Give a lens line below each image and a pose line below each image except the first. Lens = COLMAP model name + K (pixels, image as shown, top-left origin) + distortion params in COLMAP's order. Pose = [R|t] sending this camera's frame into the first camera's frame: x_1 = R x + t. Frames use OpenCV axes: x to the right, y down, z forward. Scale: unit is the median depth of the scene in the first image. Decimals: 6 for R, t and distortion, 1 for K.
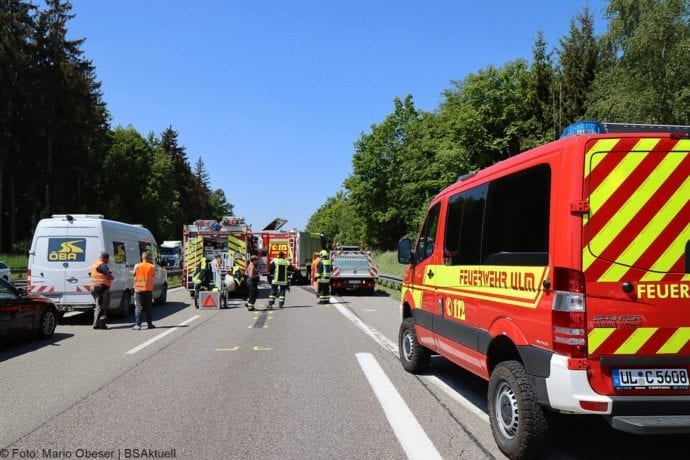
lens RADIAL K [[547.4, 0, 332.1], [0, 547.4, 231.2], [0, 0, 1]] dist [-0.097534, 0.099242]
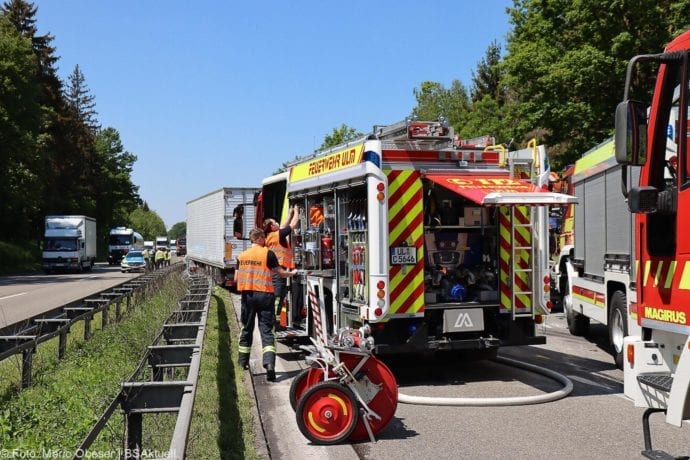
lens RADIAL K [[805.5, 0, 324.0], [0, 805.5, 231.0], [0, 0, 1]] dist [0.002603, 0.332587]
pose [[0.997061, -0.004001, 0.076512, -0.109784], [0.001774, 0.999573, 0.029158, 0.015907], [-0.076596, -0.028936, 0.996642, 0.301453]]
